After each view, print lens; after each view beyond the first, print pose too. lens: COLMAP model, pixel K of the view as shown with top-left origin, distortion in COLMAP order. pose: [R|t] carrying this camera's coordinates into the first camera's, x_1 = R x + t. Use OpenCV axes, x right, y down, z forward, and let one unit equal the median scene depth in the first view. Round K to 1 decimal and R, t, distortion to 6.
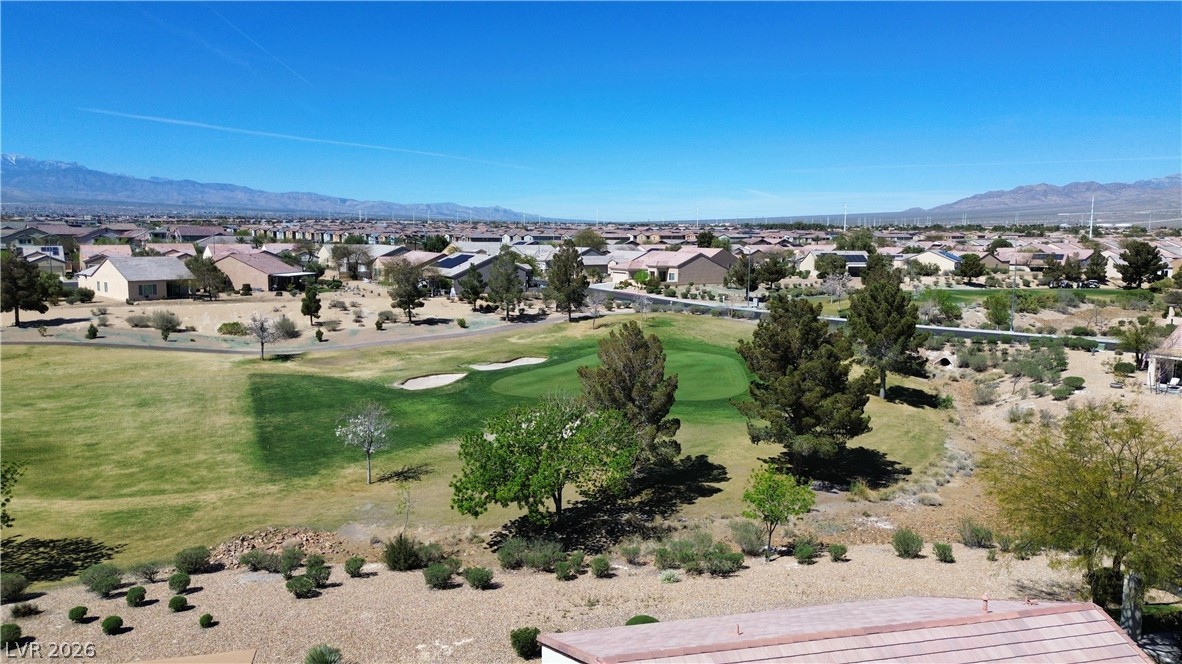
lens RADIAL K [[836.1, 0, 590.2], [0, 836.1, 335.9], [0, 0, 1]] dist [0.081914, -0.091783]
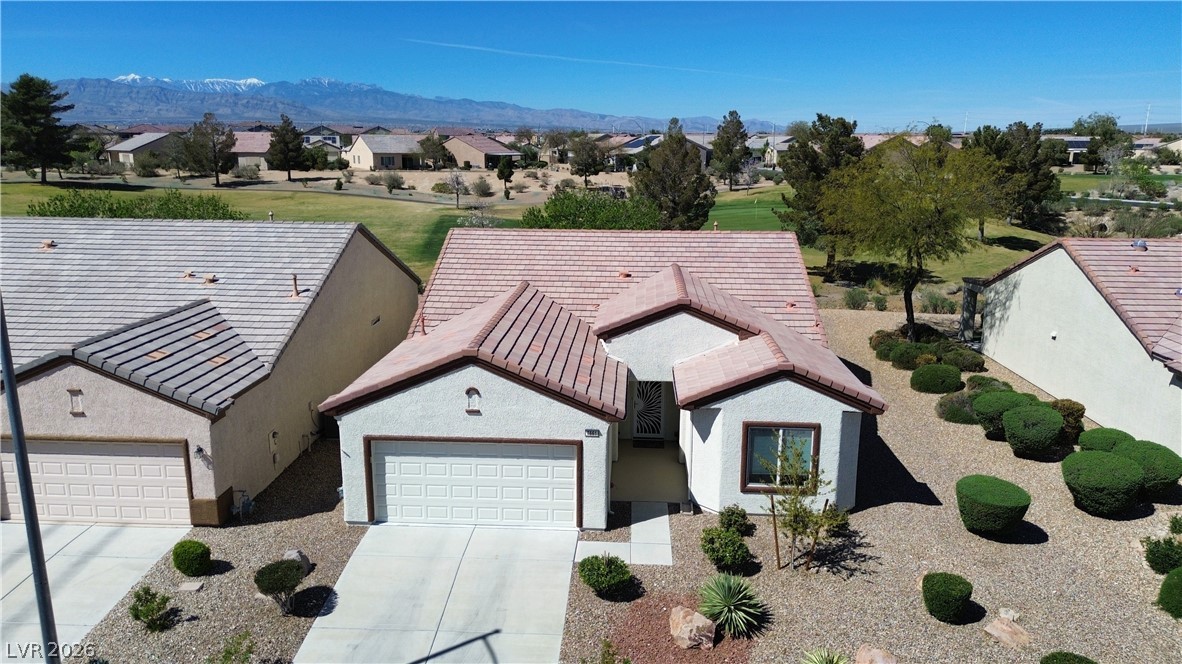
lens RADIAL K [[836.1, 0, 590.2], [0, 836.1, 335.9], [0, 0, 1]] dist [0.081914, -0.091783]
pose [[0.956434, 0.063576, -0.284941, 0.464279], [-0.035574, 0.994107, 0.102398, 0.242773], [0.289772, -0.087801, 0.953060, -0.354693]]
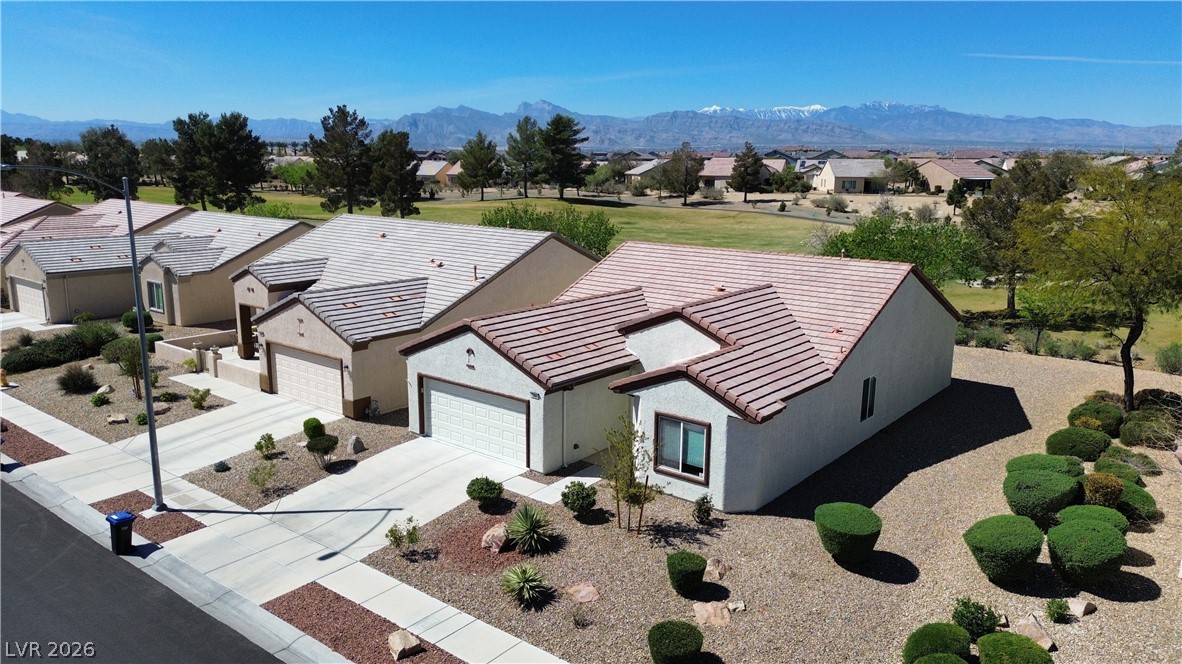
lens RADIAL K [[836.1, 0, 590.2], [0, 836.1, 335.9], [0, 0, 1]] dist [0.081914, -0.091783]
pose [[0.610573, 0.162085, -0.775196, 0.948712], [-0.107992, 0.986729, 0.121256, 0.217385], [0.784563, 0.009679, 0.619974, -0.224444]]
